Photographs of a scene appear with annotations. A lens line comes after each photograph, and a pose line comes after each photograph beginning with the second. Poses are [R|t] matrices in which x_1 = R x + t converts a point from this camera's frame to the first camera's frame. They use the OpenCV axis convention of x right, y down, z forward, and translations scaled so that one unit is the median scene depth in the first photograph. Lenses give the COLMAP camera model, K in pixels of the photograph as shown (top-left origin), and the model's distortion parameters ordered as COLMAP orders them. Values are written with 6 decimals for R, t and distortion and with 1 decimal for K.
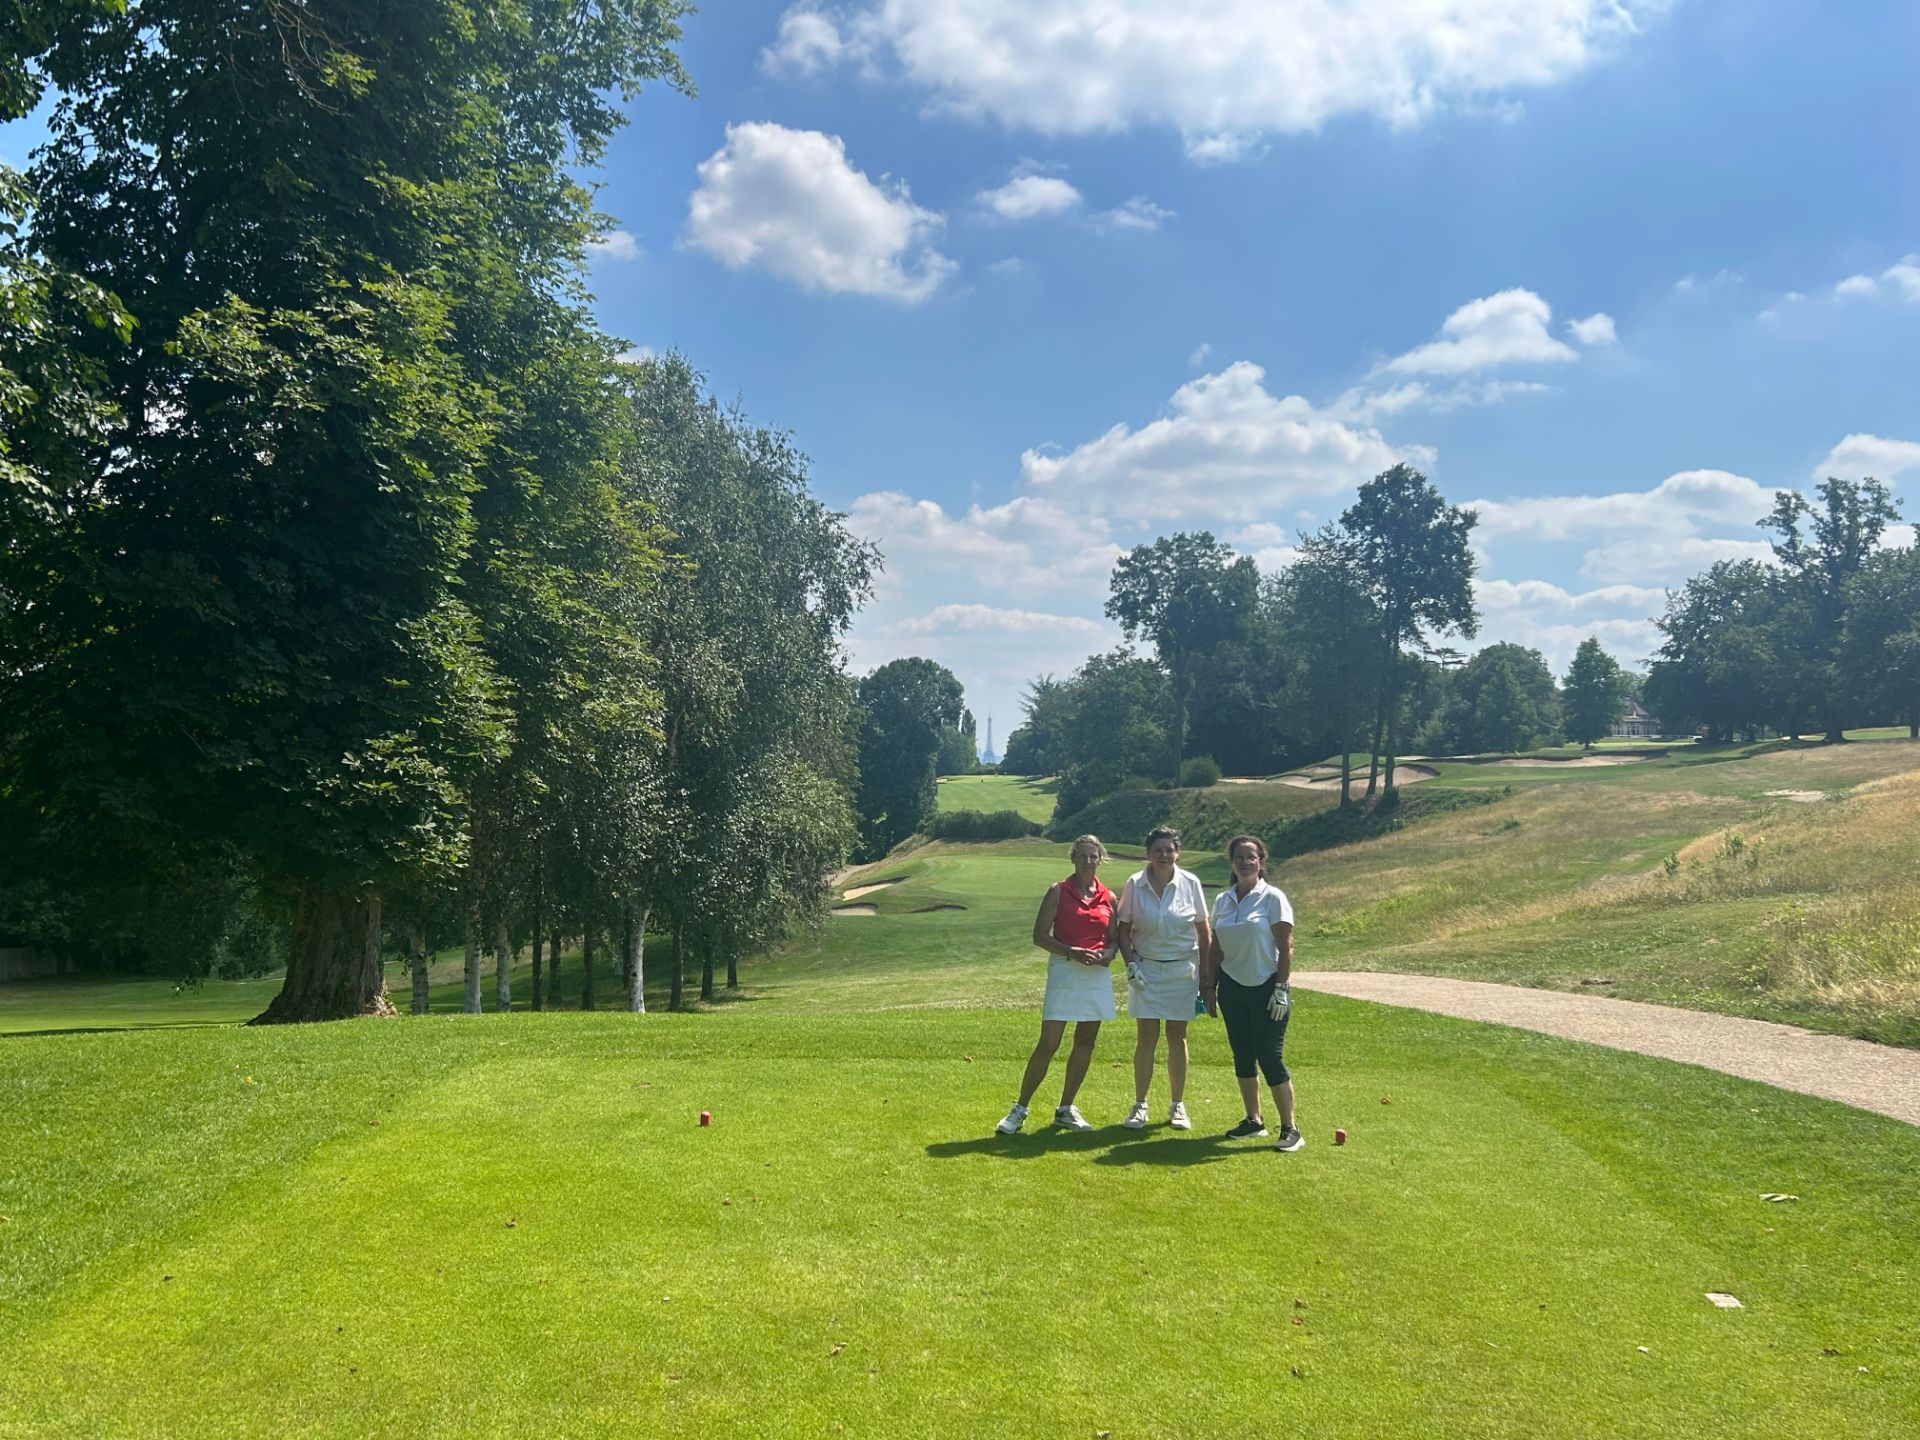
lens RADIAL K [[1740.3, 0, 960.0], [0, 1740.3, 720.0], [0, 0, 1]] dist [0.140752, -0.416063]
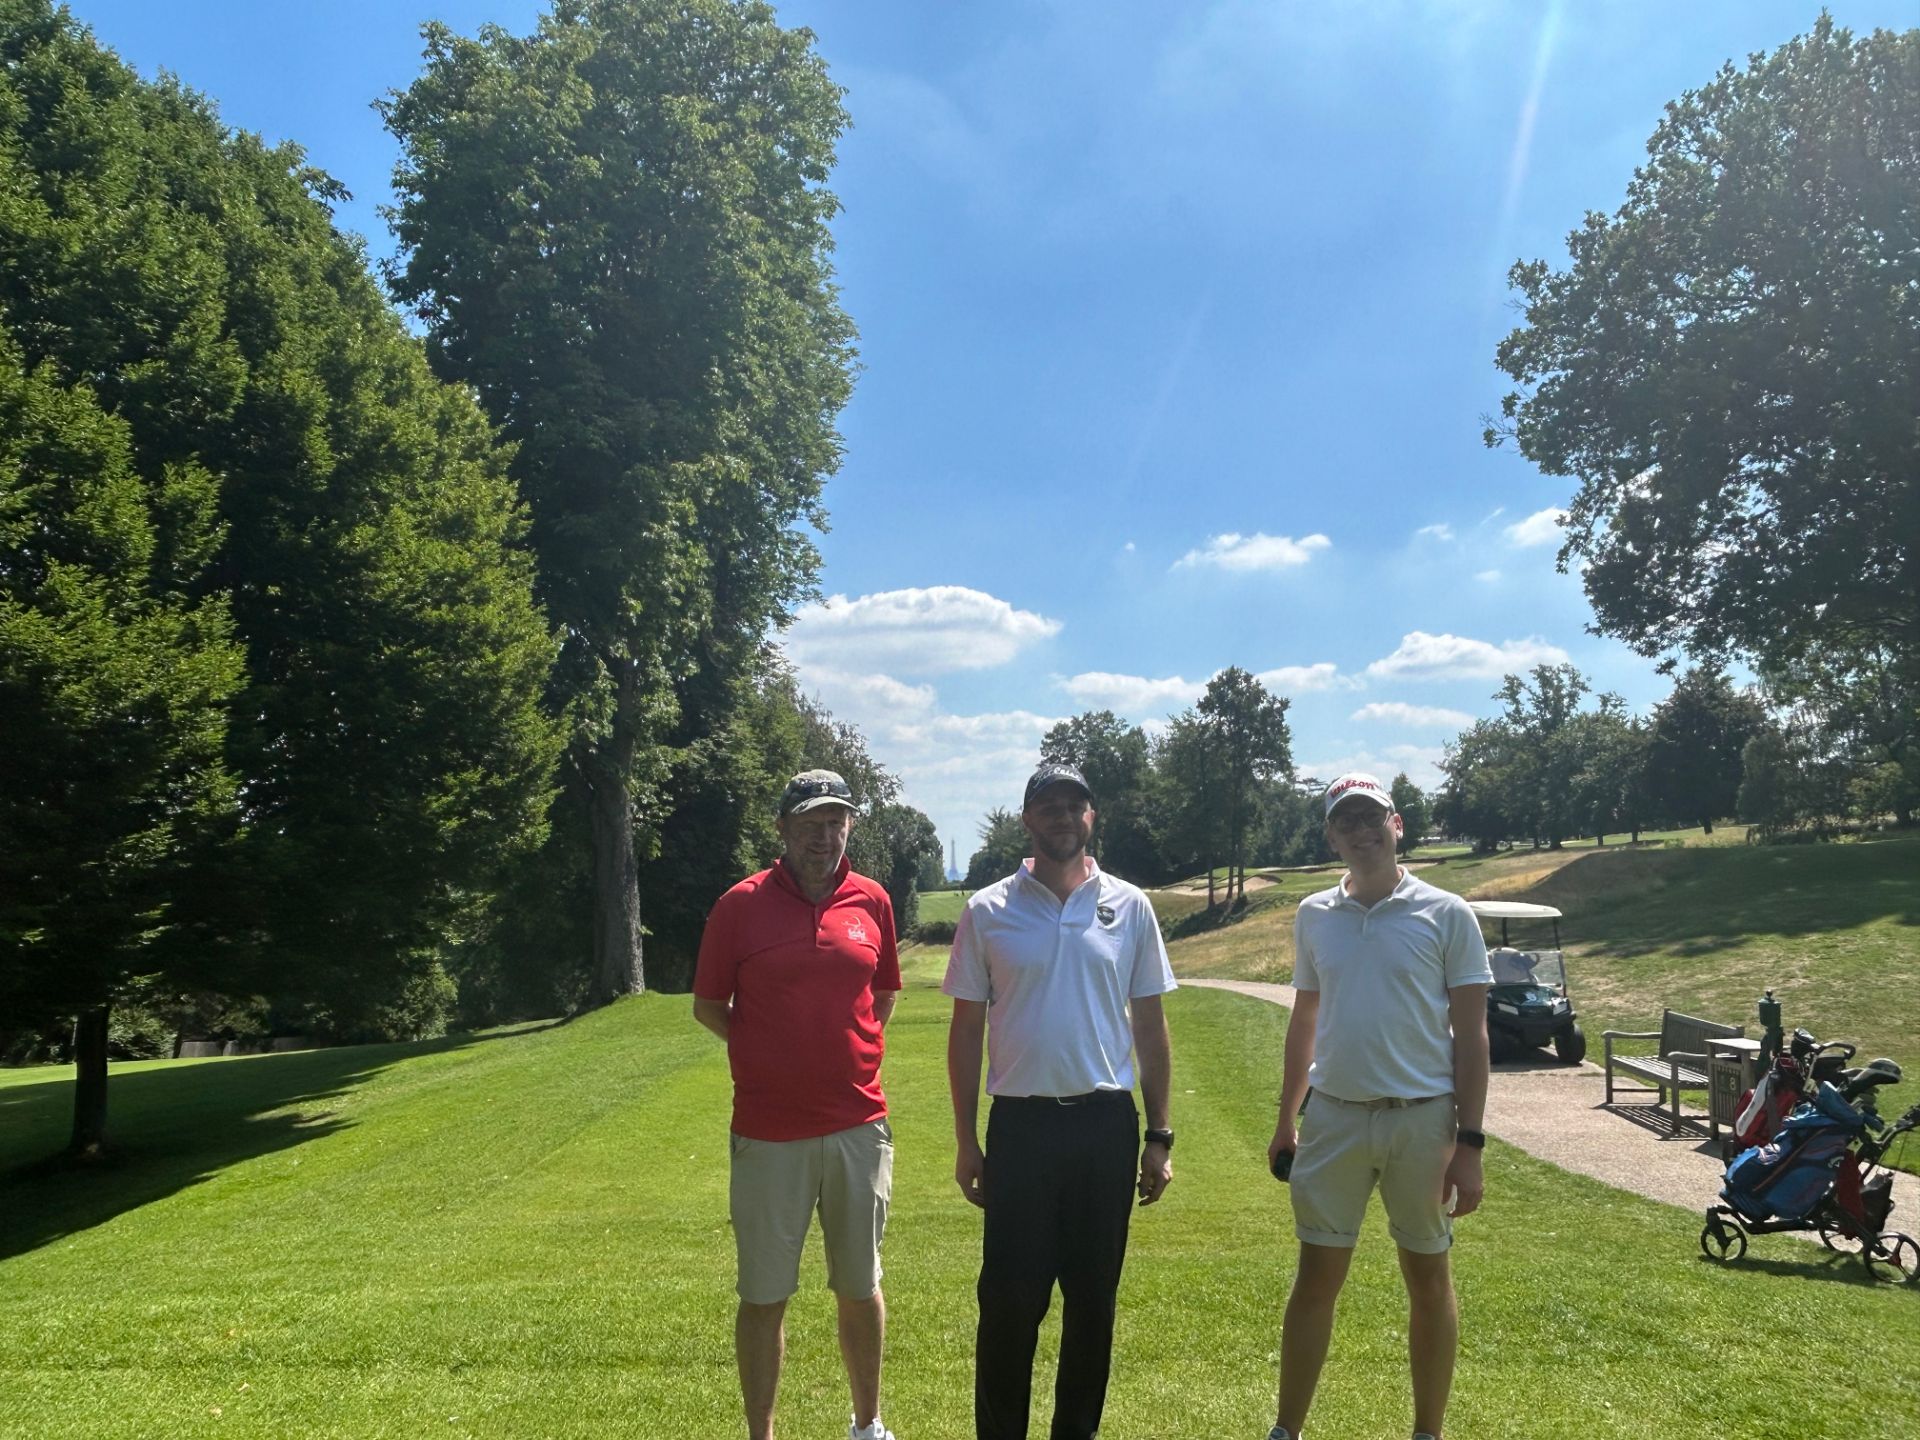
lens RADIAL K [[1488.4, 0, 985.1], [0, 1488.4, 706.8], [0, 0, 1]] dist [0.010164, -0.007368]
pose [[0.998724, -0.028571, 0.041650, -0.007775], [0.032202, 0.995485, -0.089295, -0.012031], [-0.038911, 0.090522, 0.995134, -0.232527]]
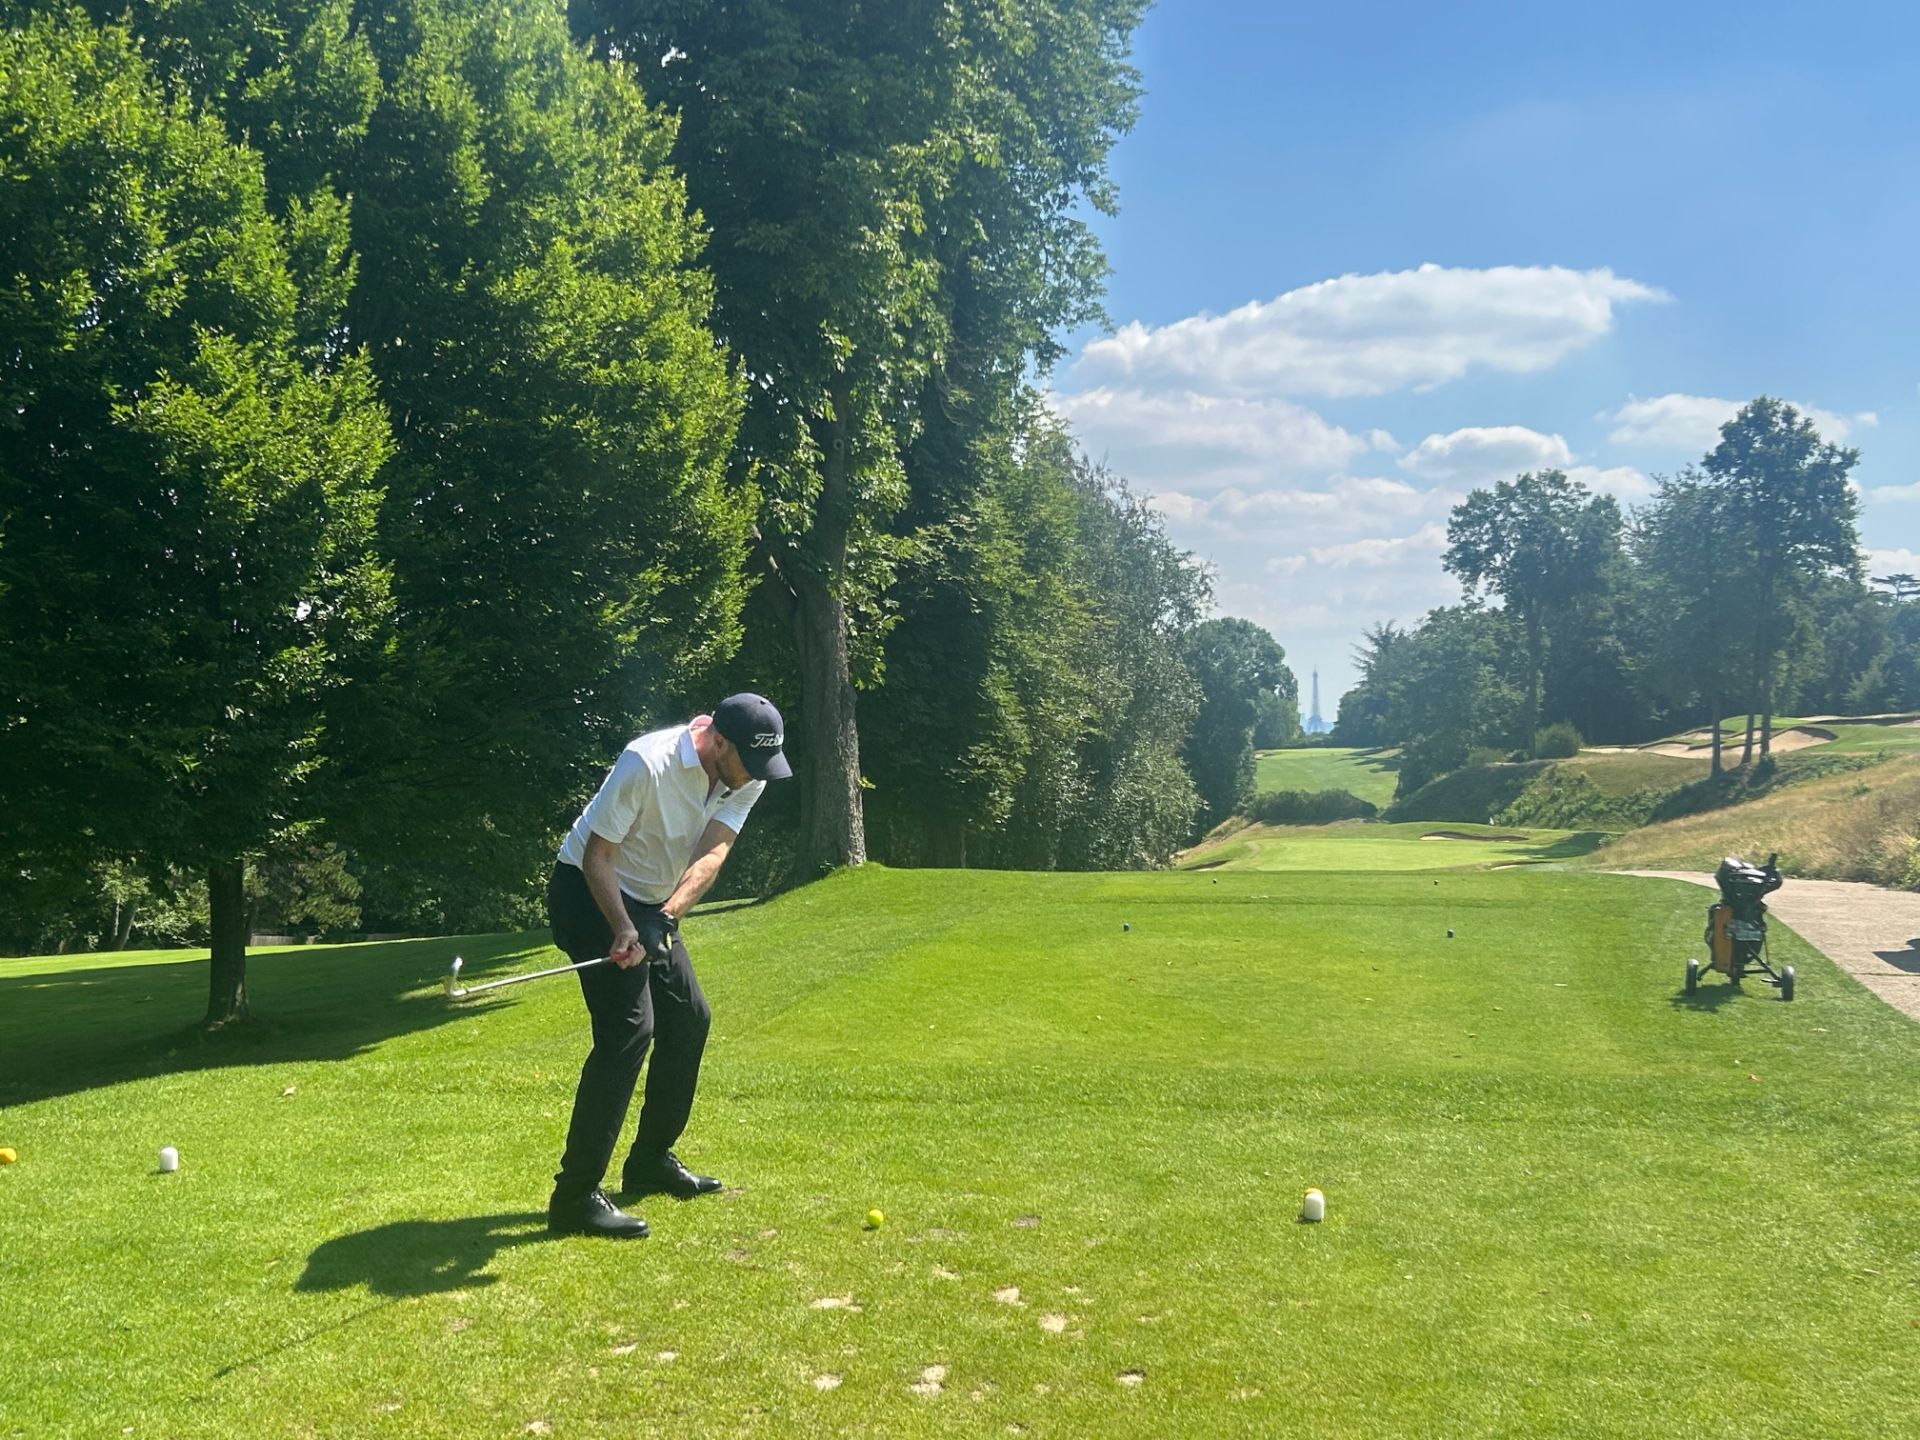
lens RADIAL K [[2260.6, 0, 953.7], [0, 2260.6, 716.2], [0, 0, 1]] dist [0.150191, -0.438685]
pose [[0.989732, -0.024041, -0.140902, -0.003373], [0.026317, 0.999551, 0.014313, -0.010761], [0.140494, -0.017874, 0.989920, -0.263416]]
